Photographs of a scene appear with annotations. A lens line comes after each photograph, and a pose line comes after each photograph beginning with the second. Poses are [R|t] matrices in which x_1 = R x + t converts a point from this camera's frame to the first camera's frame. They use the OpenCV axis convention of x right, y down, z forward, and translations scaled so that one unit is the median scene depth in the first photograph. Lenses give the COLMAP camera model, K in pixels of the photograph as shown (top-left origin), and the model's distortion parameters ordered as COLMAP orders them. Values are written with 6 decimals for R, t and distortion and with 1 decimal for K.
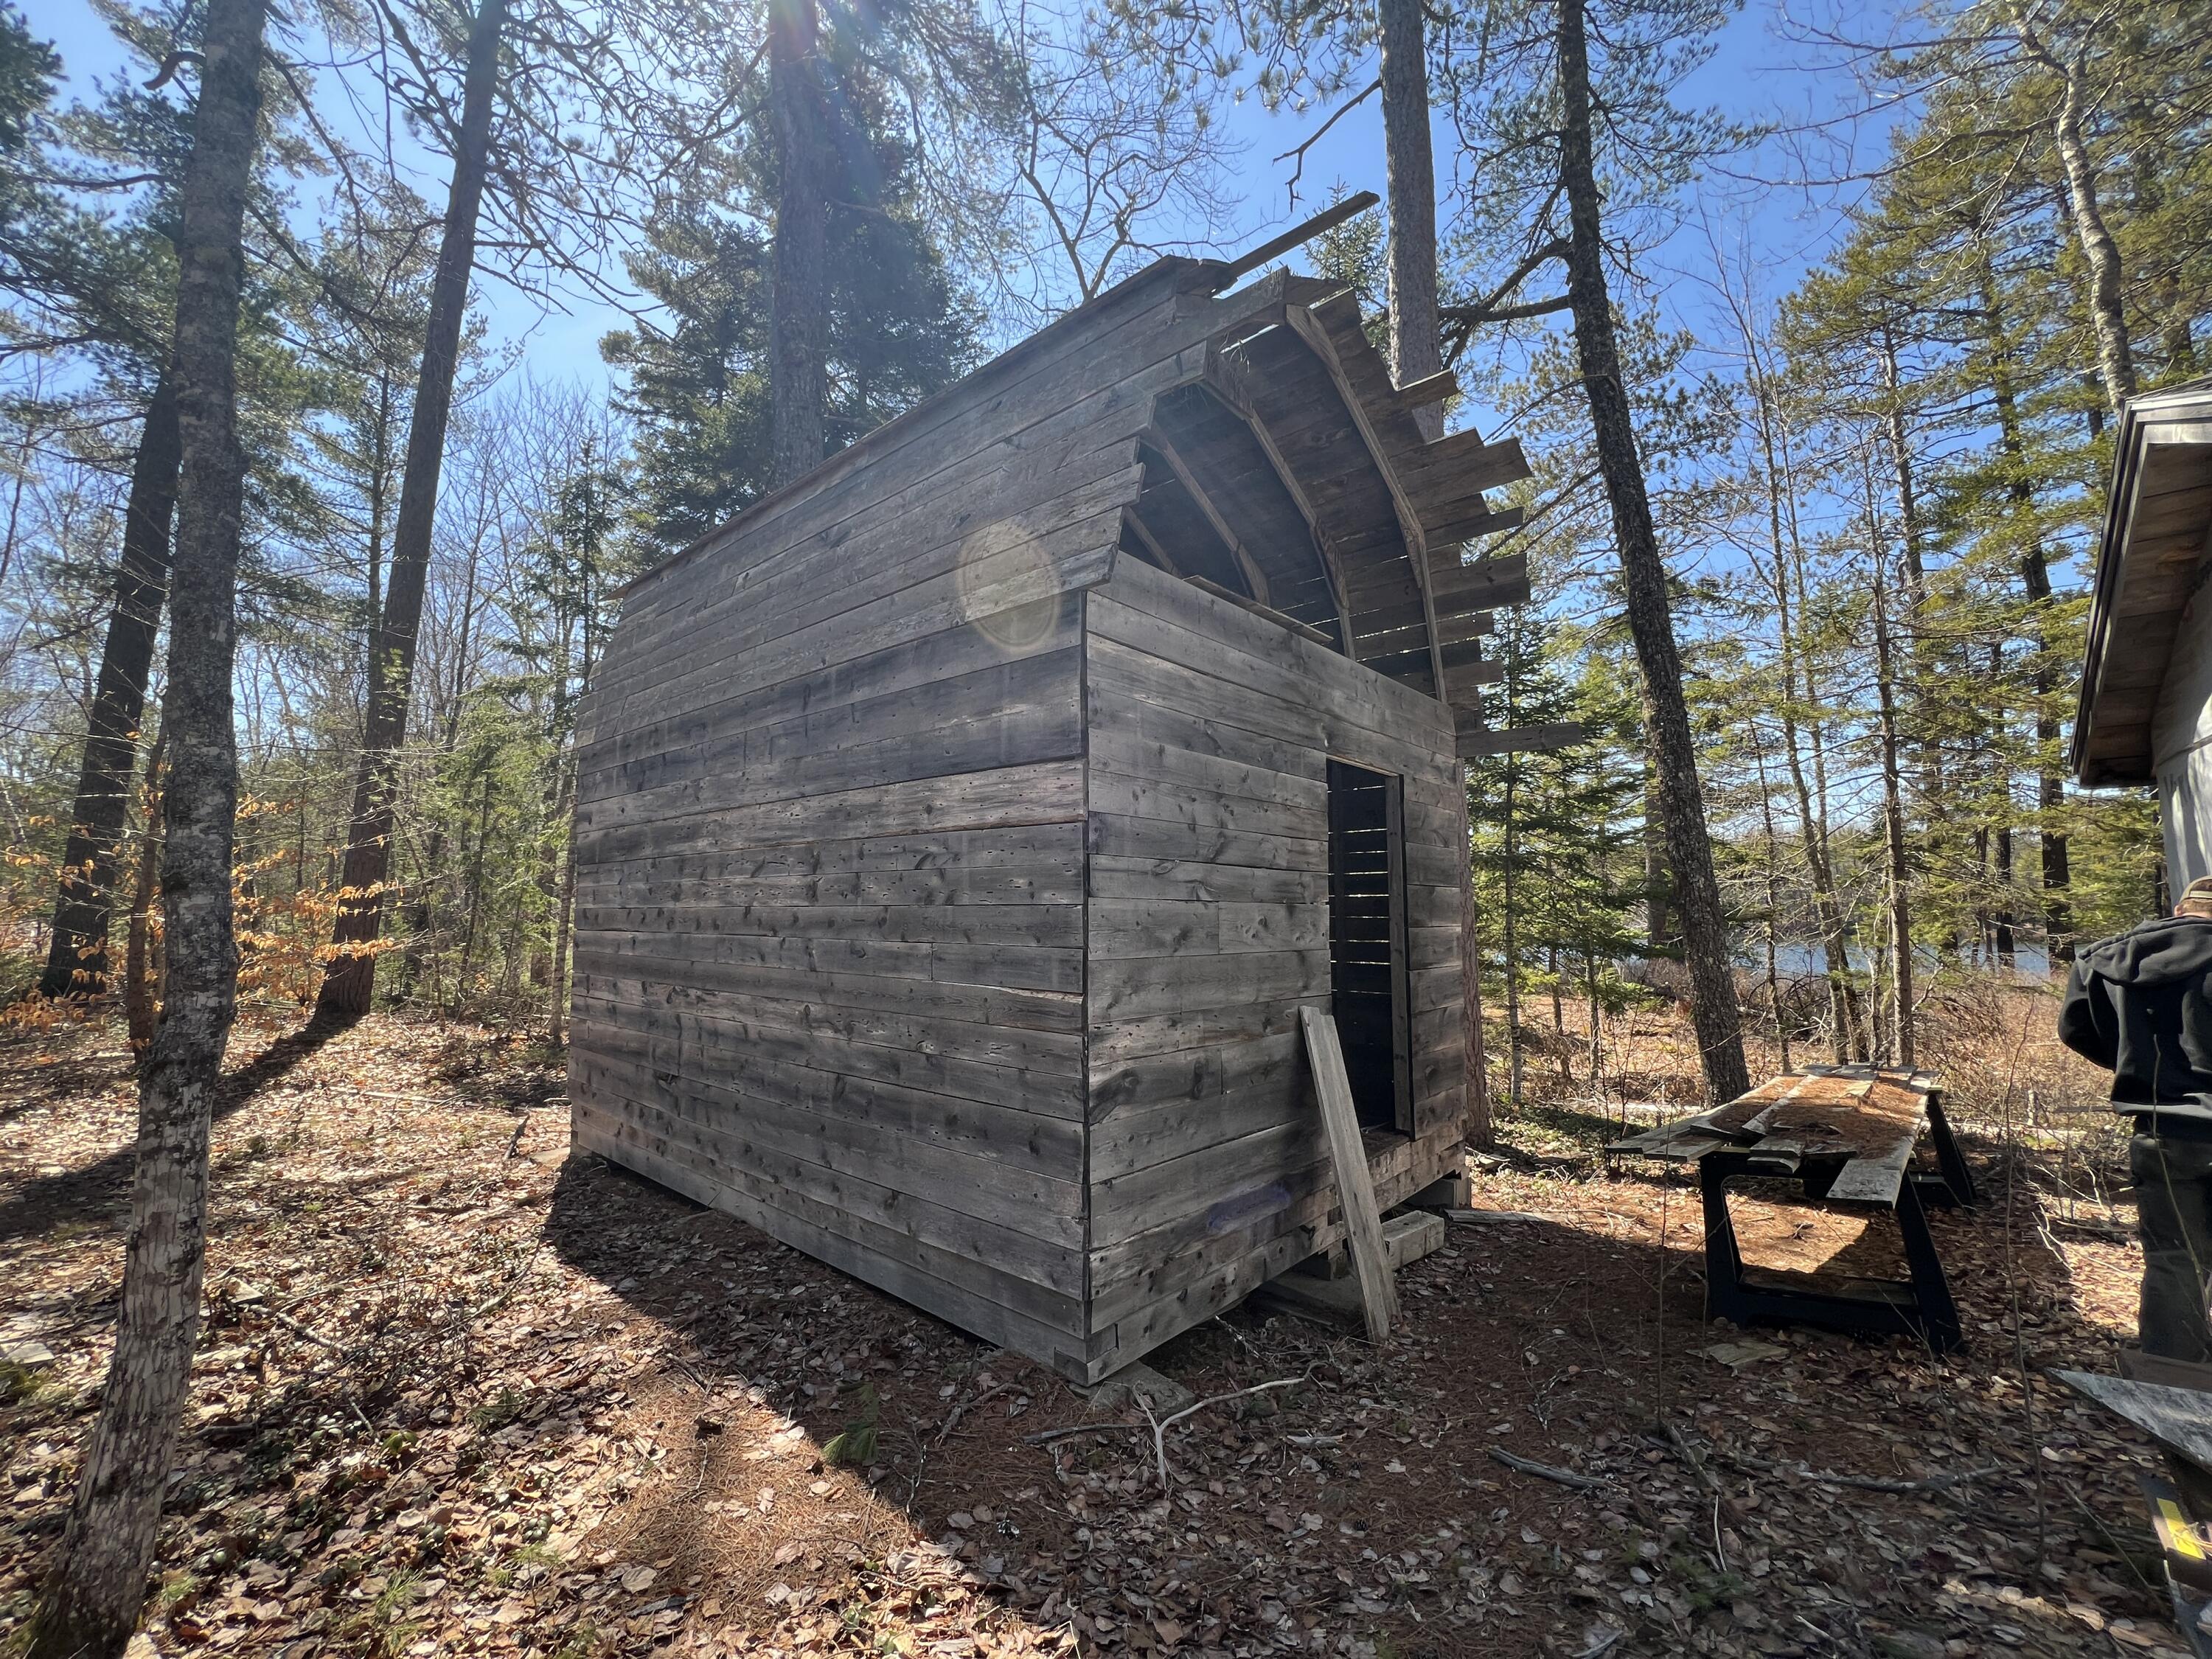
lens RADIAL K [[883.9, 0, 1098.7], [0, 883.9, 828.3], [0, 0, 1]] dist [-0.002706, -0.000260]
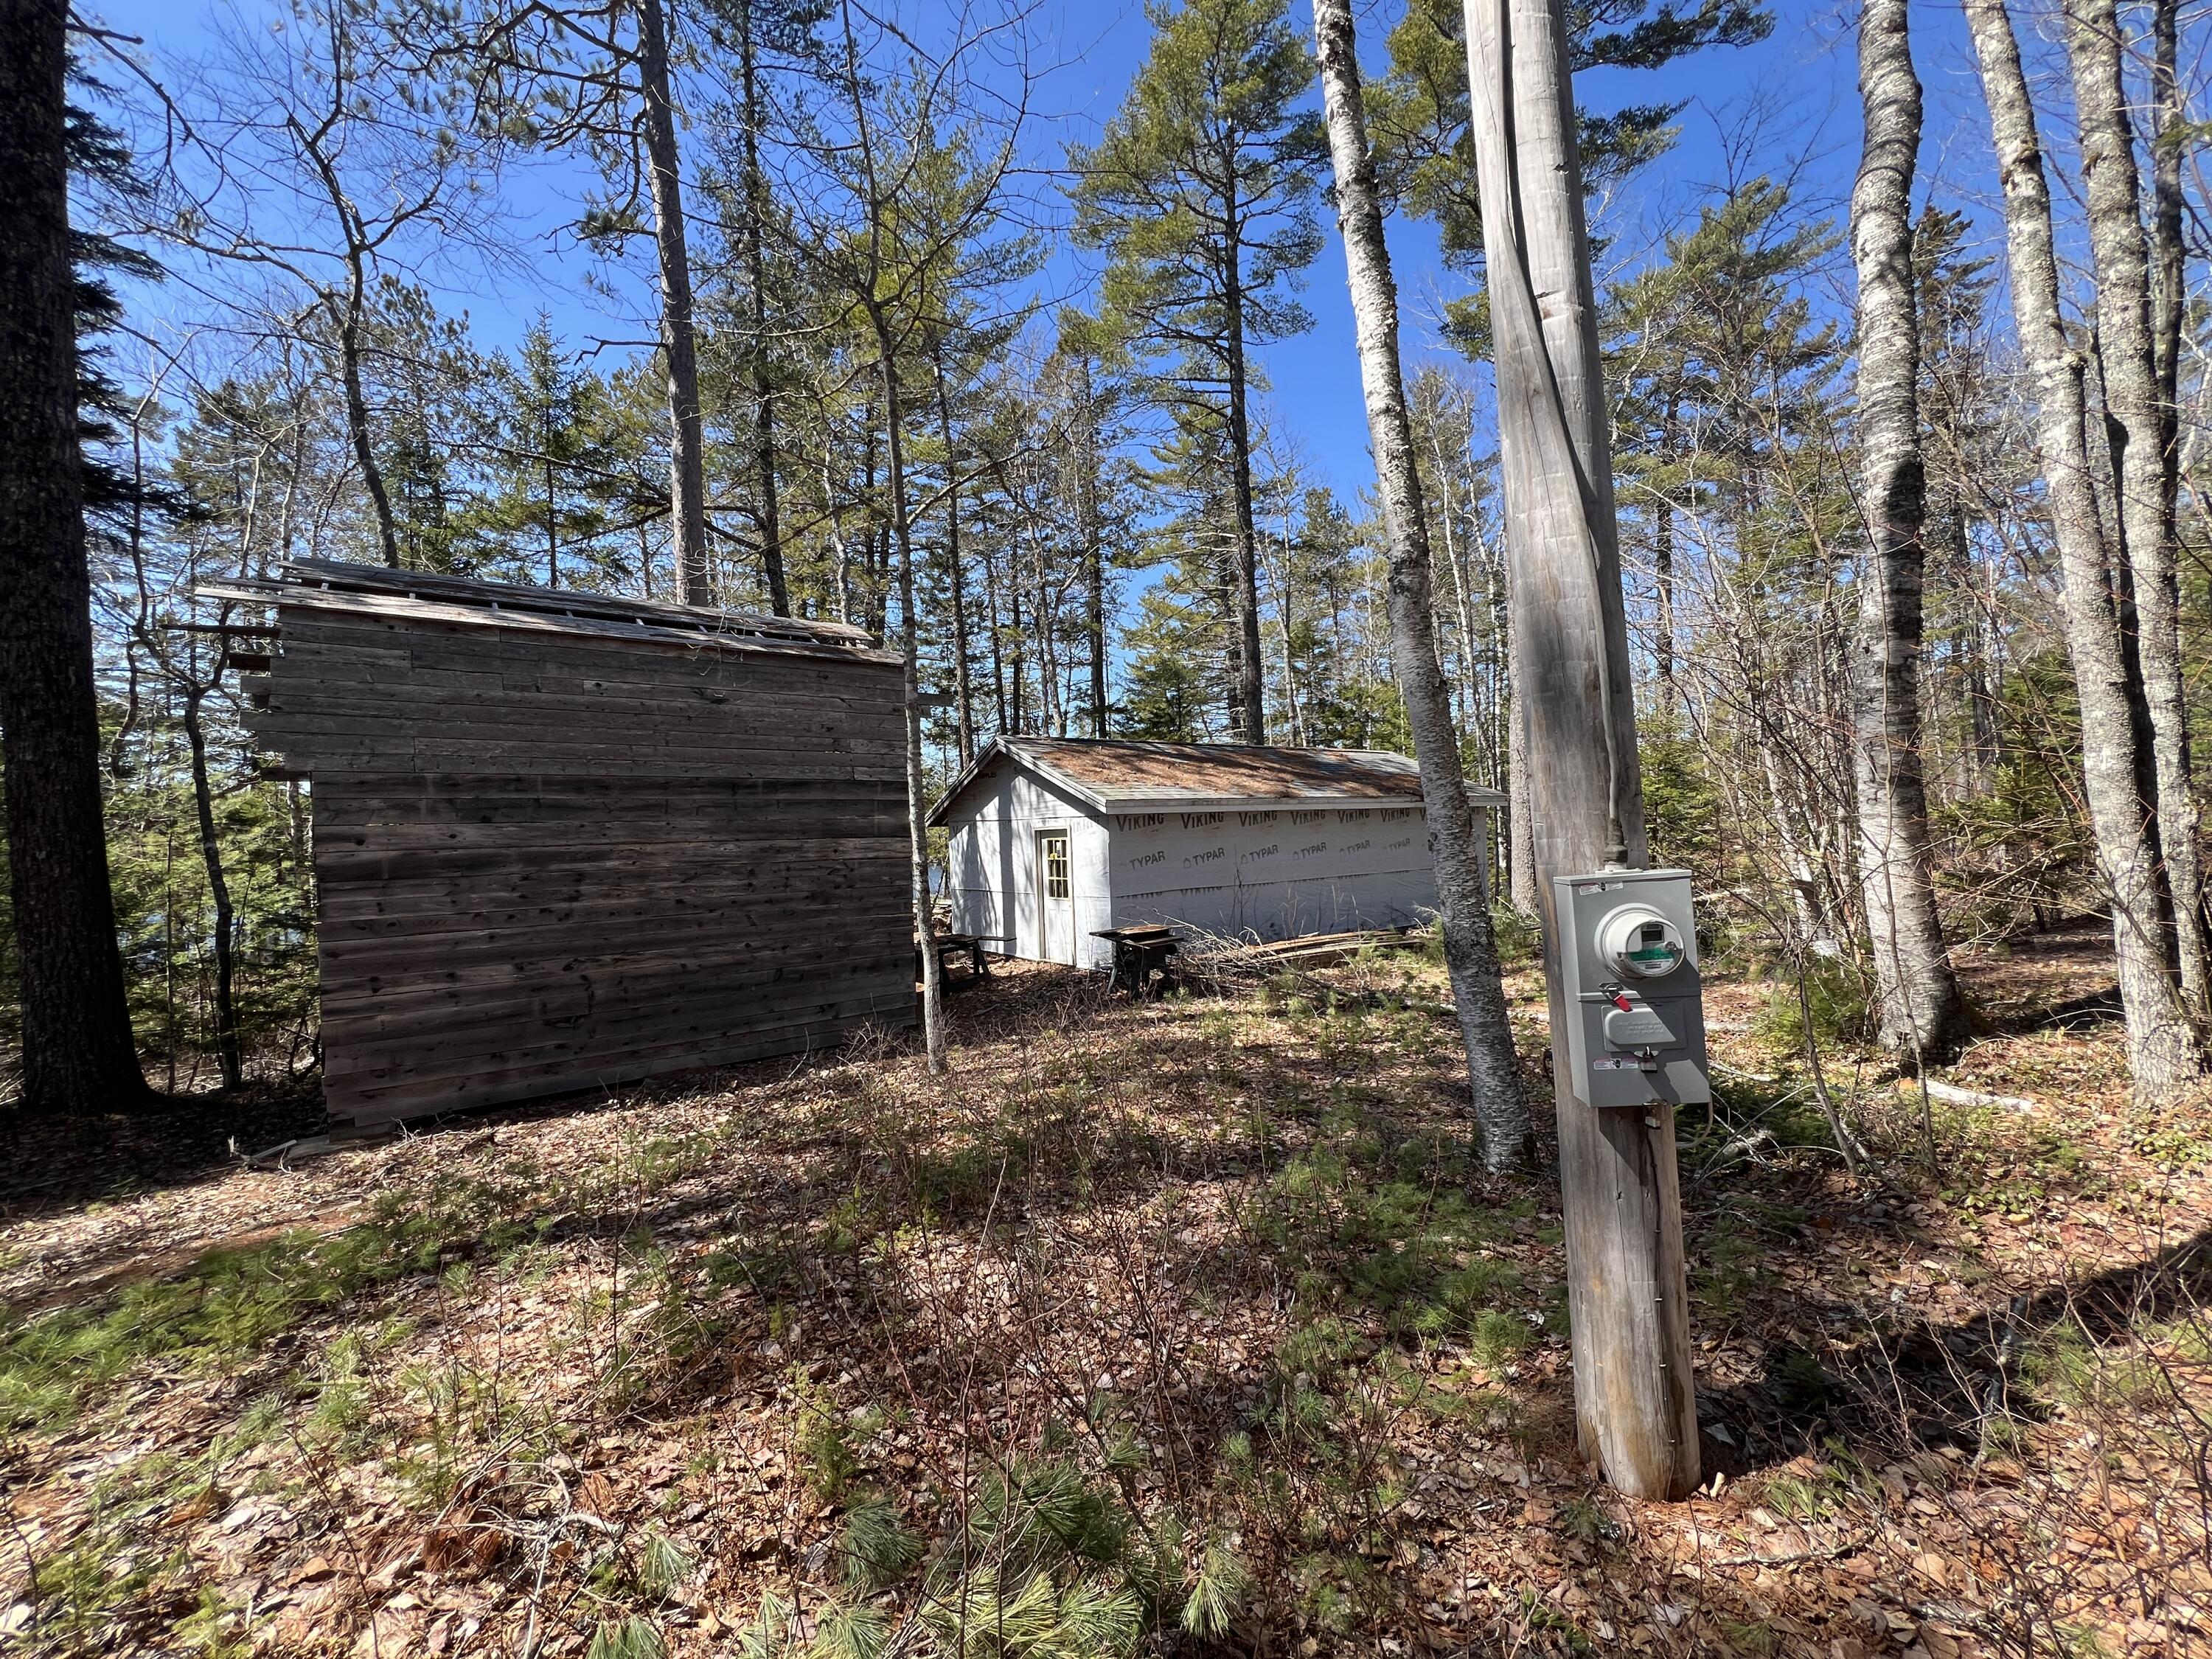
lens RADIAL K [[883.9, 0, 1098.7], [0, 883.9, 828.3], [0, 0, 1]] dist [-0.002706, -0.000260]
pose [[0.178776, -0.002433, 0.983887, -2.421264], [-0.063885, 0.997858, 0.014076, -0.161630], [-0.981814, -0.065372, 0.178238, -0.175181]]
